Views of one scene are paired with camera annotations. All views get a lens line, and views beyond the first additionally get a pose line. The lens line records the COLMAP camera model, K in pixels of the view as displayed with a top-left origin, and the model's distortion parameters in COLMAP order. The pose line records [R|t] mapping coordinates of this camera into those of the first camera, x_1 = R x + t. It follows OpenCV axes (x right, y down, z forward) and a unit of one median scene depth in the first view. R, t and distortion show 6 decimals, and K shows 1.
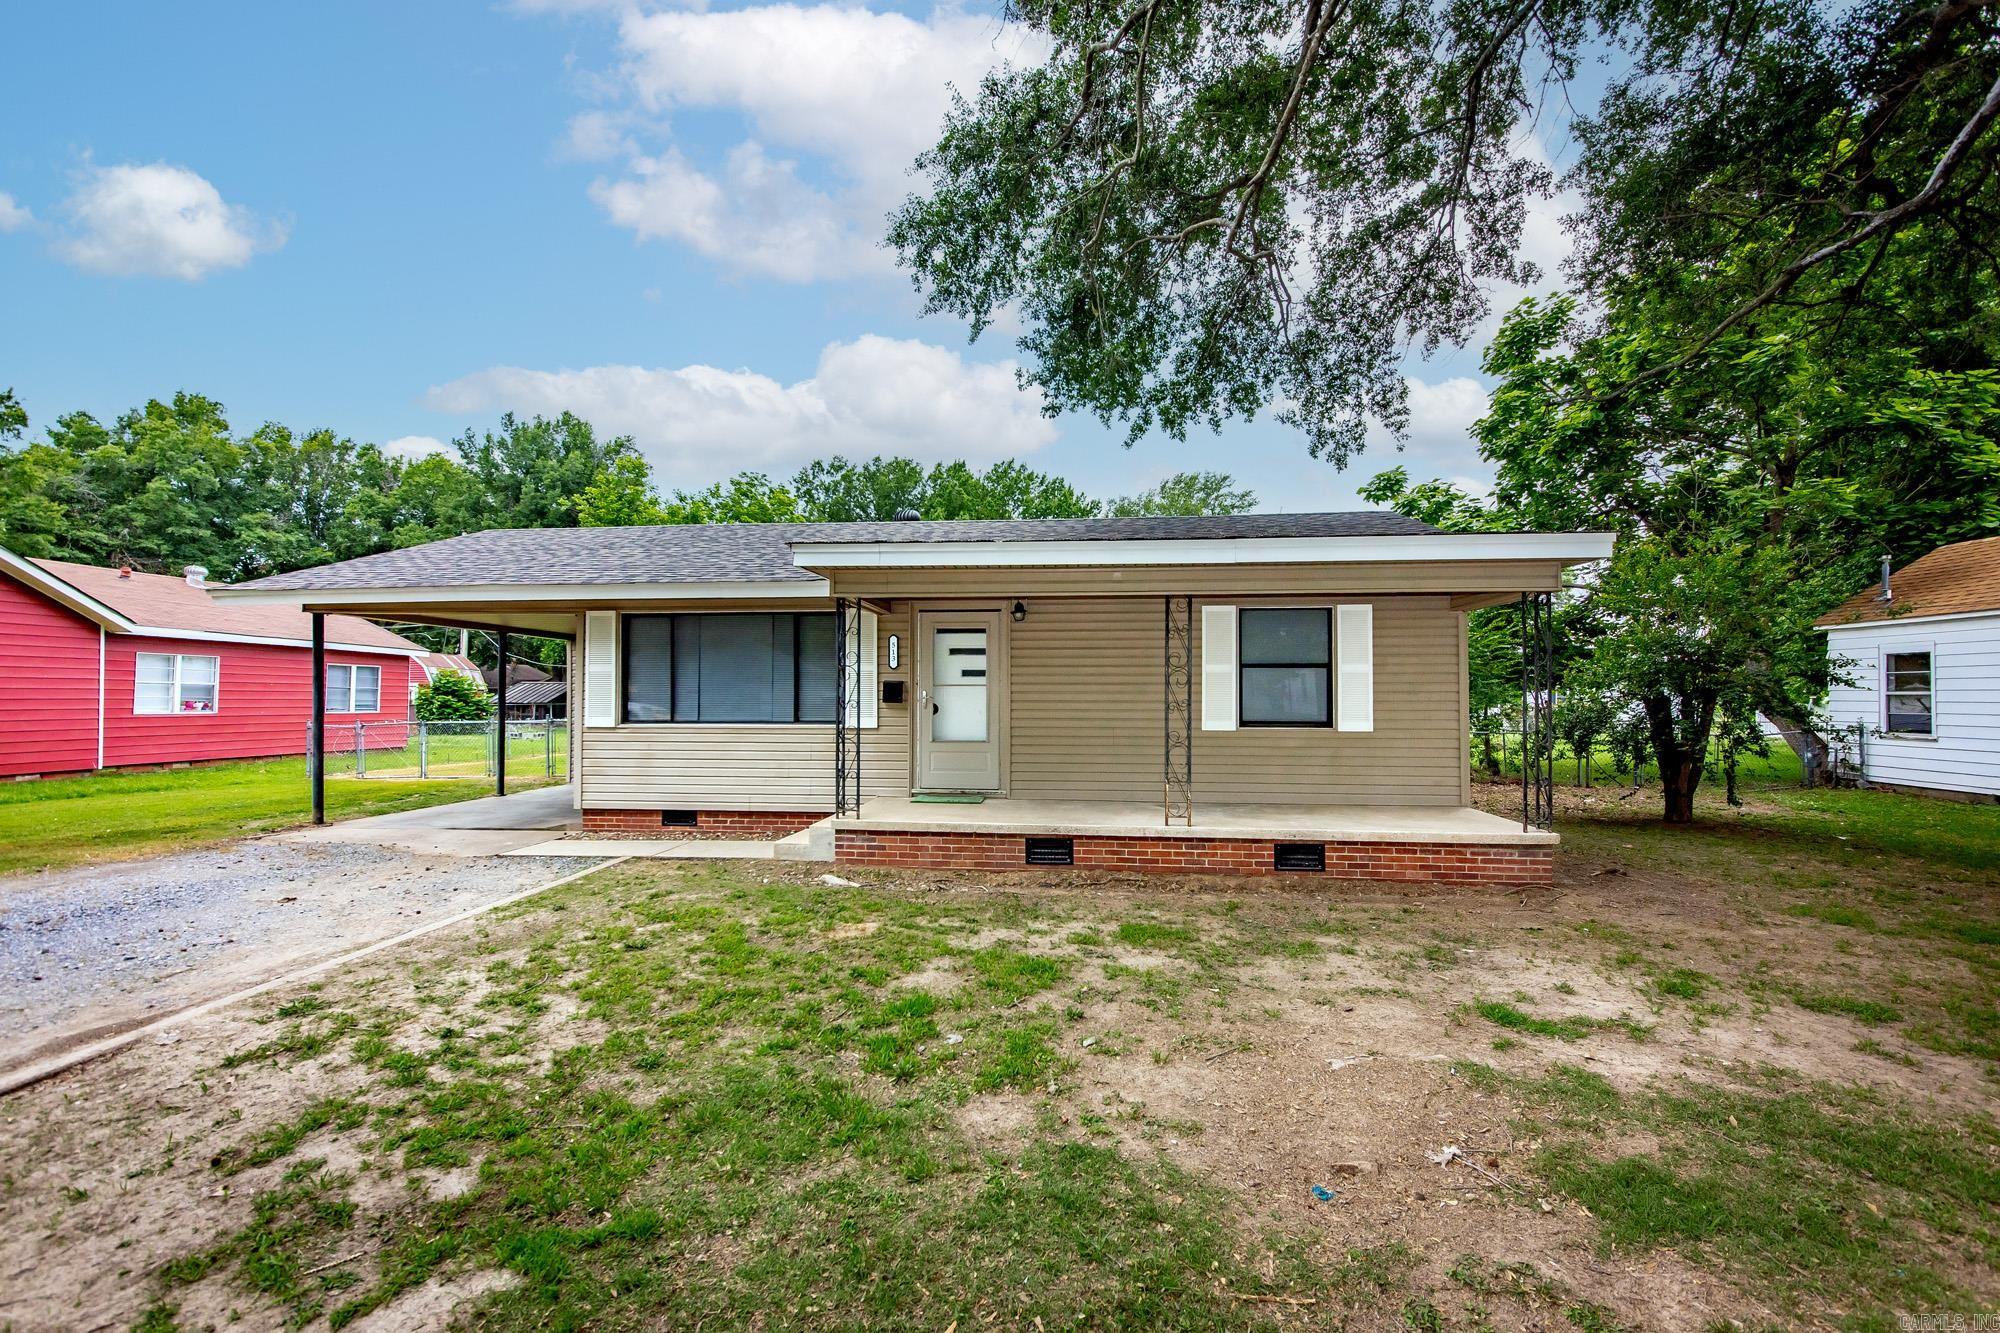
lens RADIAL K [[859.4, 0, 987.7], [0, 859.4, 672.6], [0, 0, 1]] dist [-0.004339, -0.000207]
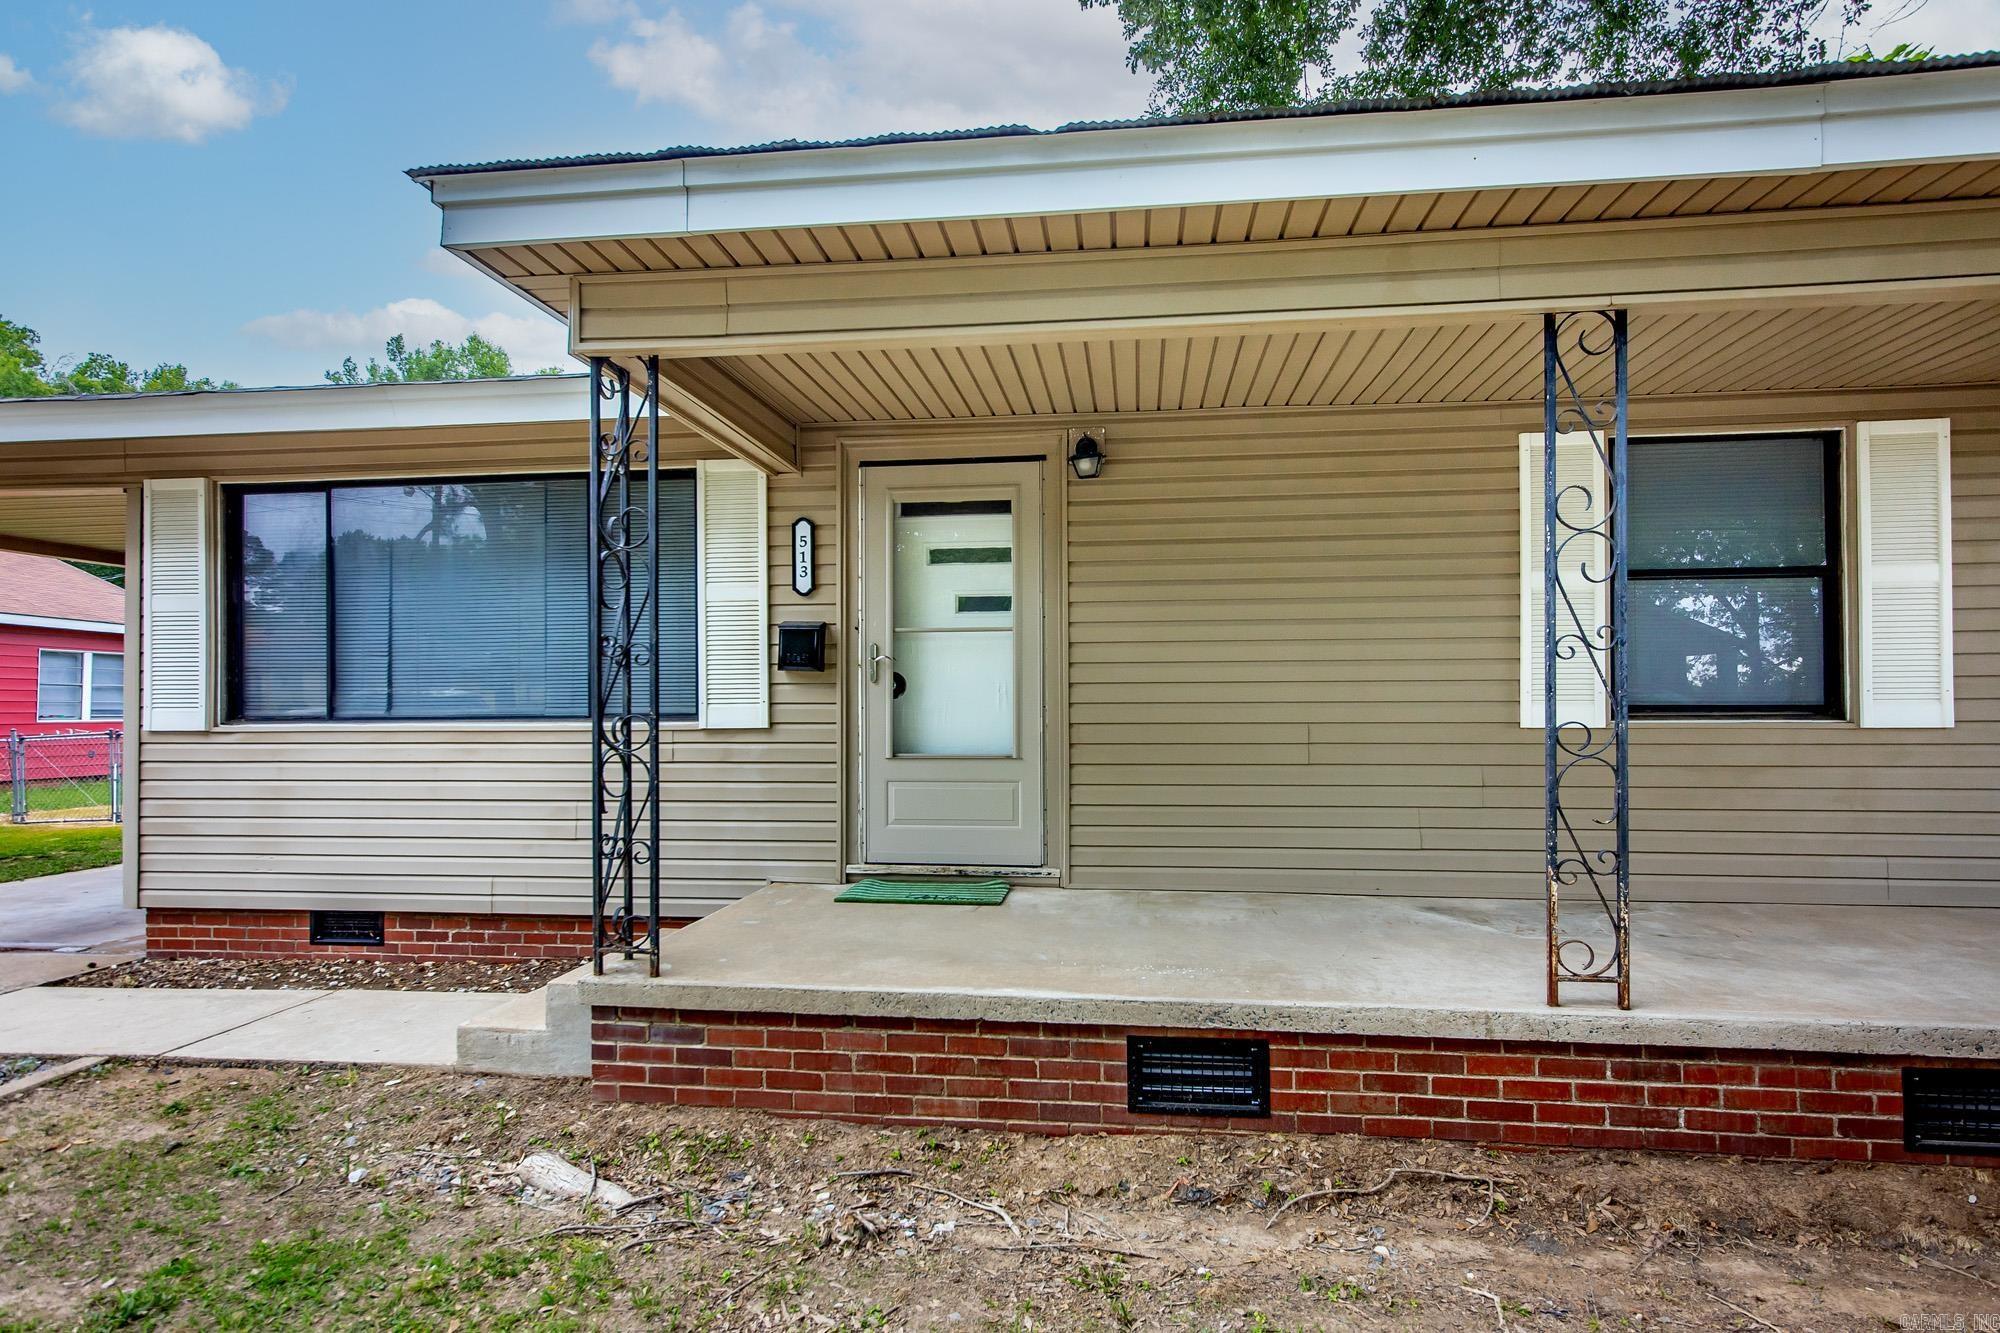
lens RADIAL K [[1028.5, 0, 1008.2], [0, 1028.5, 677.4], [0, 0, 1]] dist [0.003287, -0.000596]
pose [[0.999916, -0.007480, -0.010627, 0.001444], [0.007508, 0.999969, 0.002538, 0.038734], [0.010608, -0.002618, 0.999940, 0.480283]]
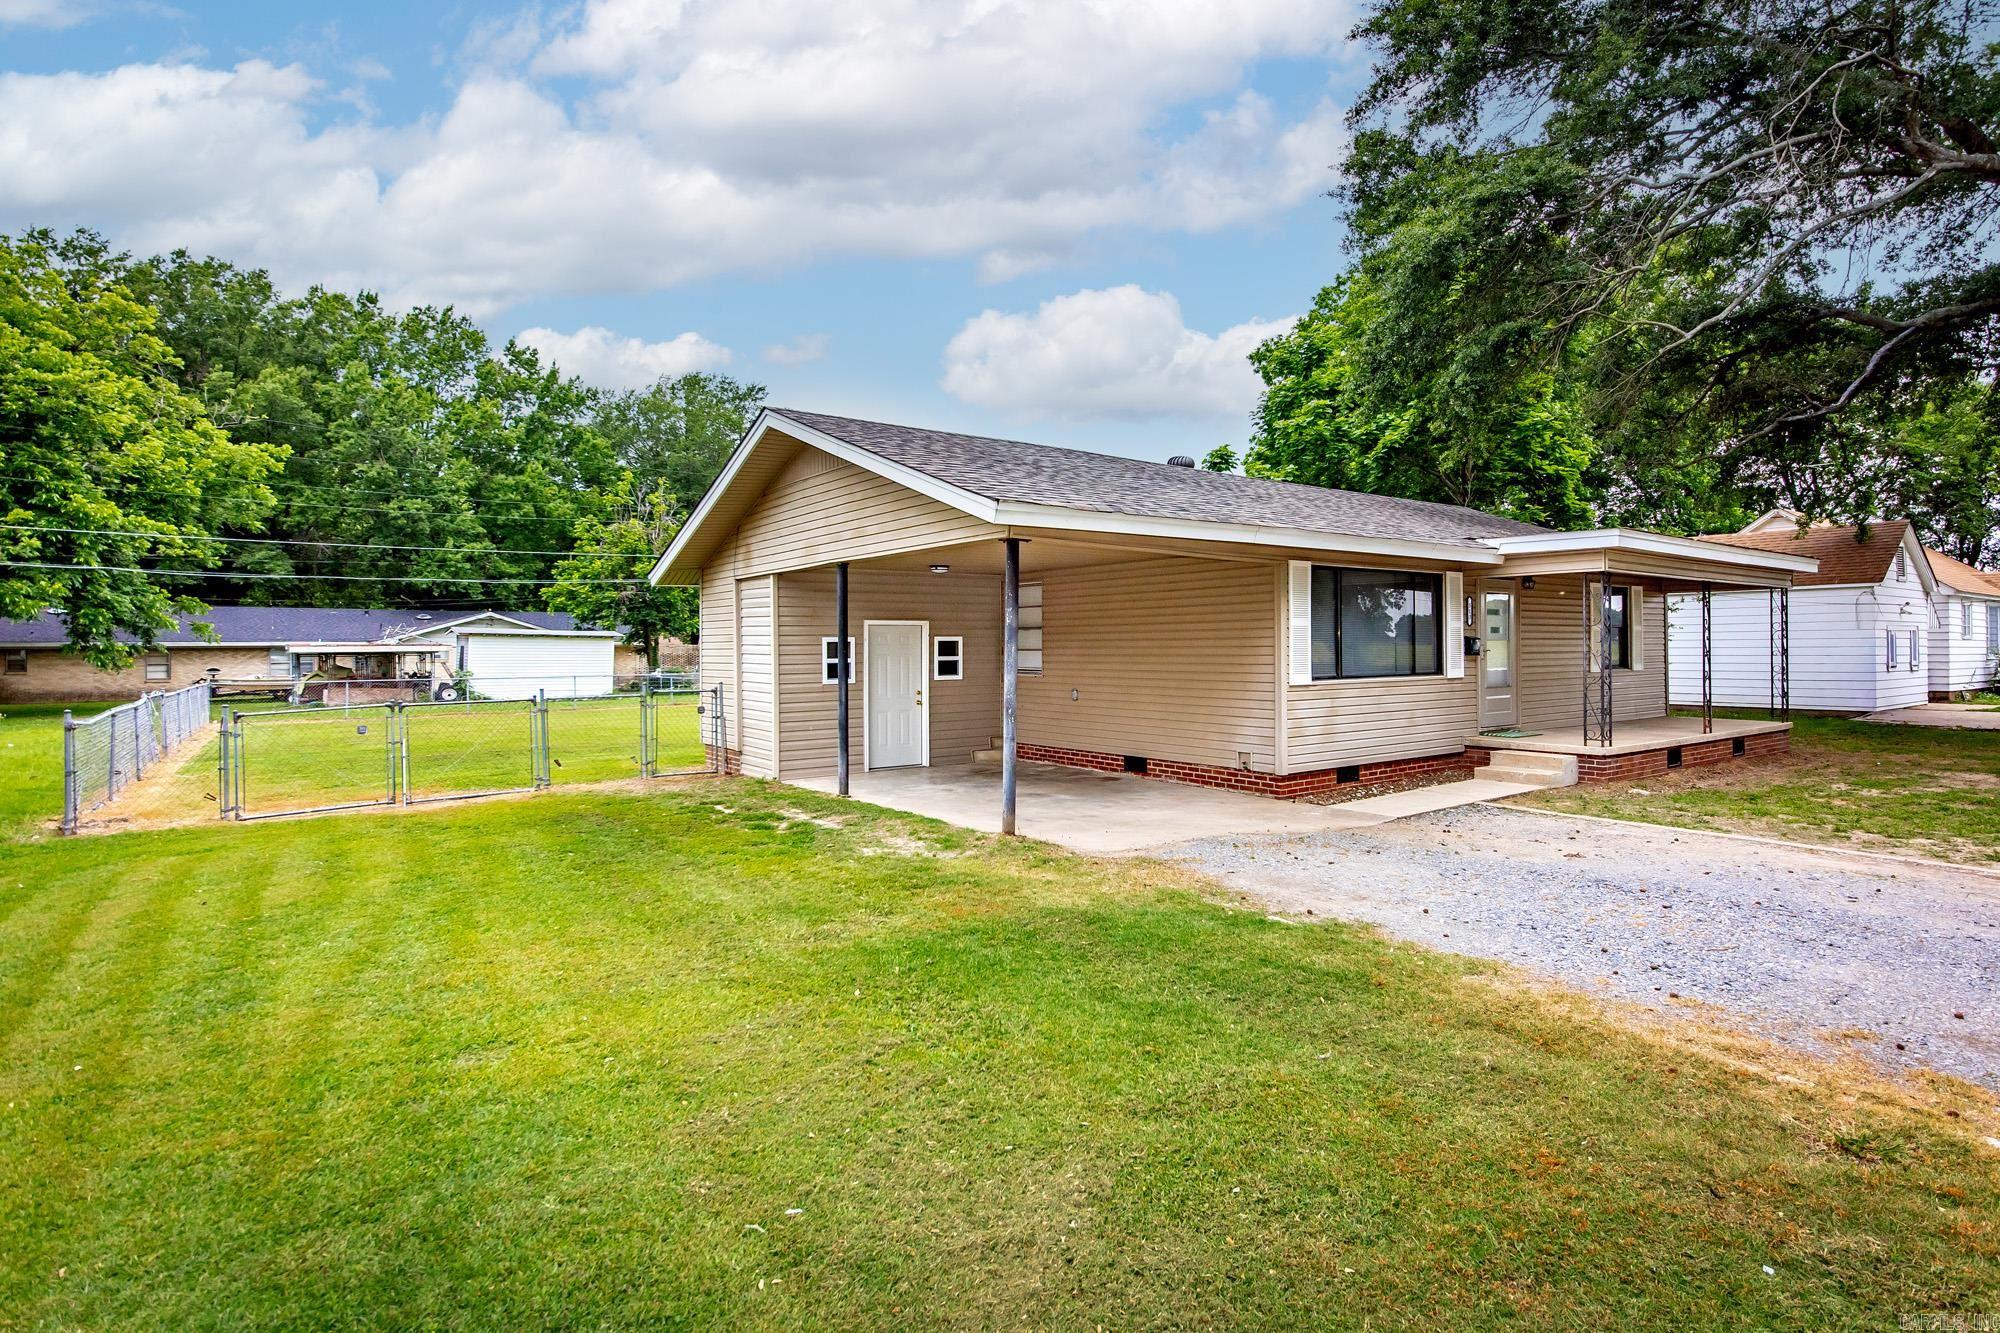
lens RADIAL K [[1028.5, 0, 992.0], [0, 1028.5, 655.9], [0, 0, 1]] dist [0.003287, -0.000596]
pose [[0.729083, -0.007557, 0.684383, -1.551751], [-0.001868, 0.999913, 0.013031, 0.019198], [-0.684423, -0.010779, 0.729006, 0.441213]]
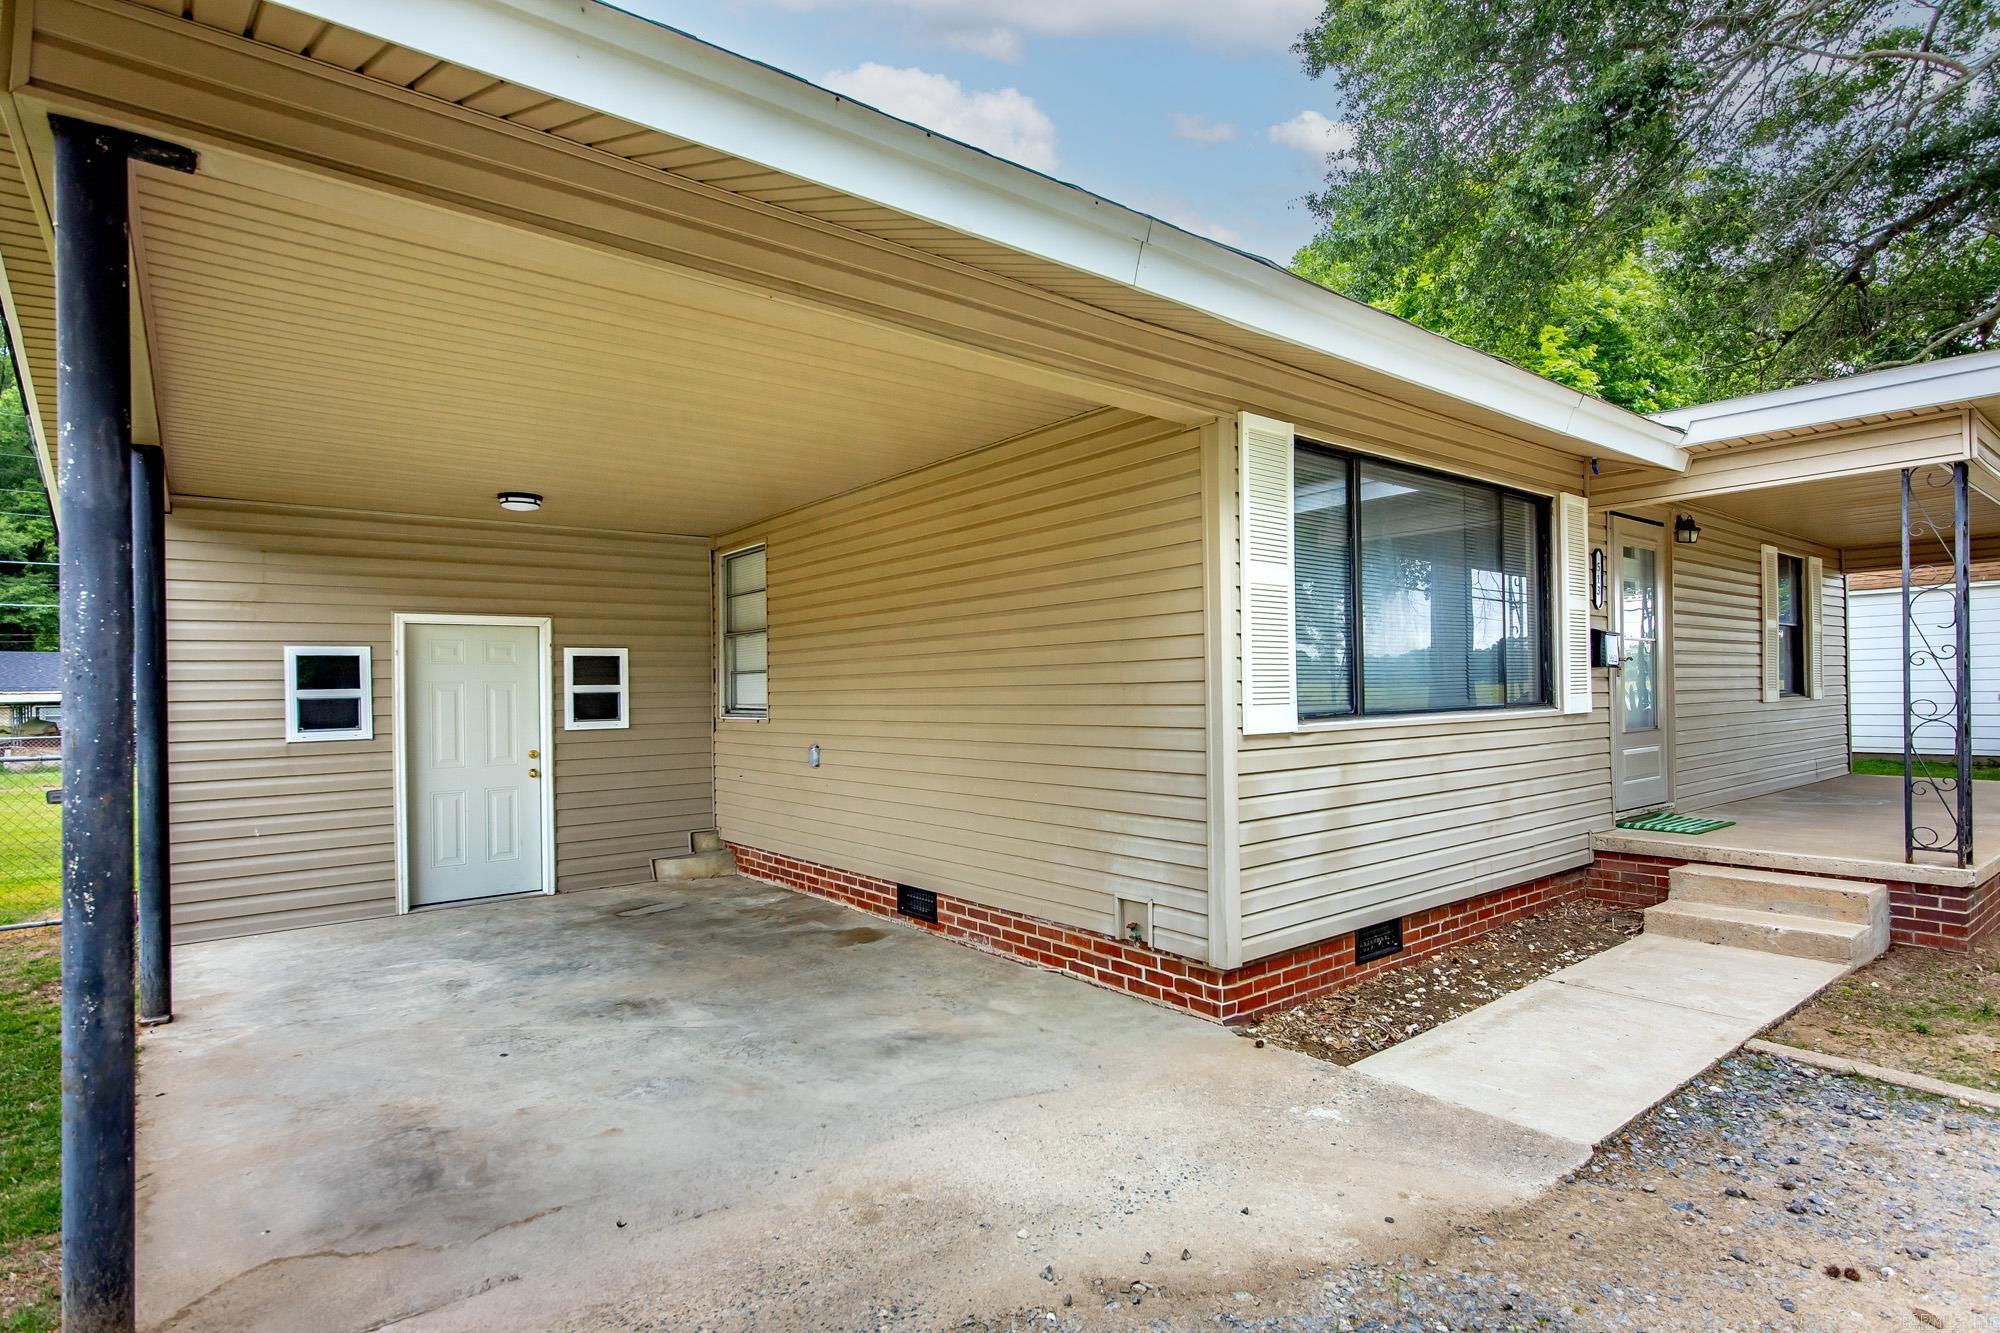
lens RADIAL K [[1028.5, 0, 940.5], [0, 1028.5, 695.7], [0, 0, 1]] dist [0.003287, -0.000596]
pose [[0.717716, -0.013012, 0.696214, -0.914841], [0.010073, 0.999915, 0.008304, 0.044634], [-0.696263, 0.001053, 0.717786, 0.830429]]
